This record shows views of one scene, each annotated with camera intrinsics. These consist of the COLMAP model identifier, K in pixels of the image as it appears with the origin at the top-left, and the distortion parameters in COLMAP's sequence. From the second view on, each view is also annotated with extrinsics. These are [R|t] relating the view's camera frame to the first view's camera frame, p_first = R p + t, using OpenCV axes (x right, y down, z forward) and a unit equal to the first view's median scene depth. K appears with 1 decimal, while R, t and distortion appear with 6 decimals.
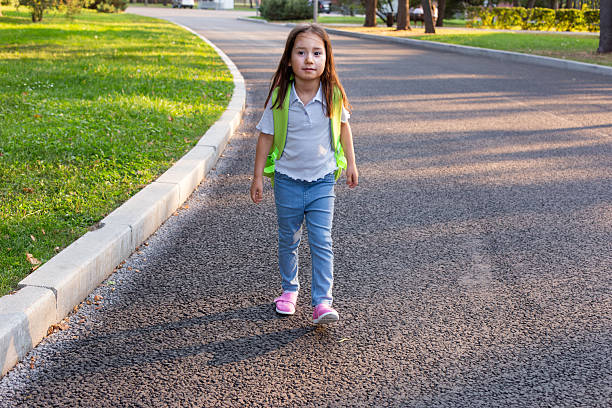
lens RADIAL K [[902.4, 0, 305.0], [0, 902.4, 201.3], [0, 0, 1]] dist [-0.001290, 0.000000]
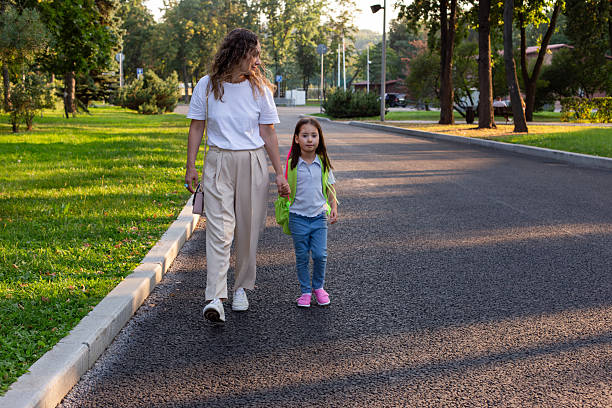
lens RADIAL K [[902.4, 0, 308.5], [0, 902.4, 201.2], [0, 0, 1]] dist [-0.001290, 0.000000]
pose [[0.996240, -0.015200, -0.085298, 0.053873], [0.006465, 0.994788, -0.101762, -0.135945], [0.086400, 0.100828, 0.991145, 0.592380]]
